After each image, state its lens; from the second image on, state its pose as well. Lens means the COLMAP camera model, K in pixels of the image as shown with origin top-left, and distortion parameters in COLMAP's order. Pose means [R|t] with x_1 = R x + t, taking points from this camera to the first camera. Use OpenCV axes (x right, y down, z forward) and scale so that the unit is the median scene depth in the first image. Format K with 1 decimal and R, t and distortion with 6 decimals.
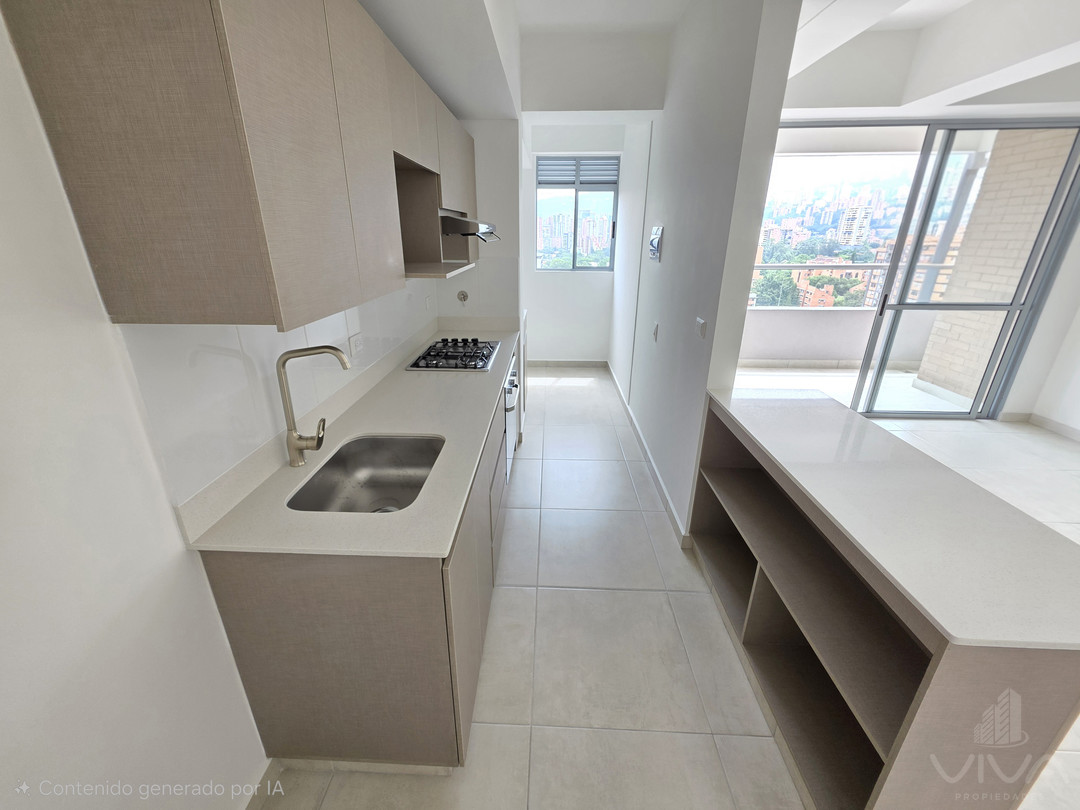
lens RADIAL K [[433.4, 0, 530.9], [0, 433.4, 391.2], [0, 0, 1]] dist [0.003027, -0.000131]
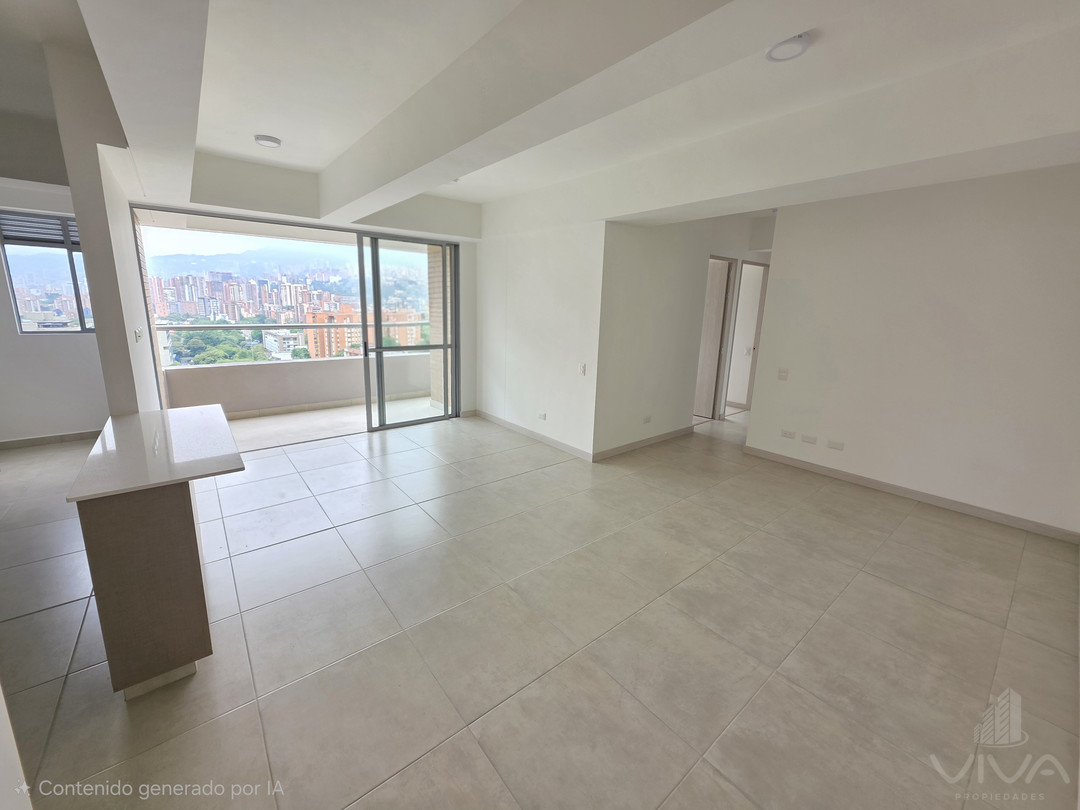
lens RADIAL K [[433.4, 0, 530.9], [0, 433.4, 391.2], [0, 0, 1]] dist [0.003027, -0.000131]
pose [[0.756195, -0.111858, 0.644715, 0.267696], [0.203714, 0.976560, -0.069505, 0.134409], [-0.621828, 0.183897, 0.761257, -0.360484]]
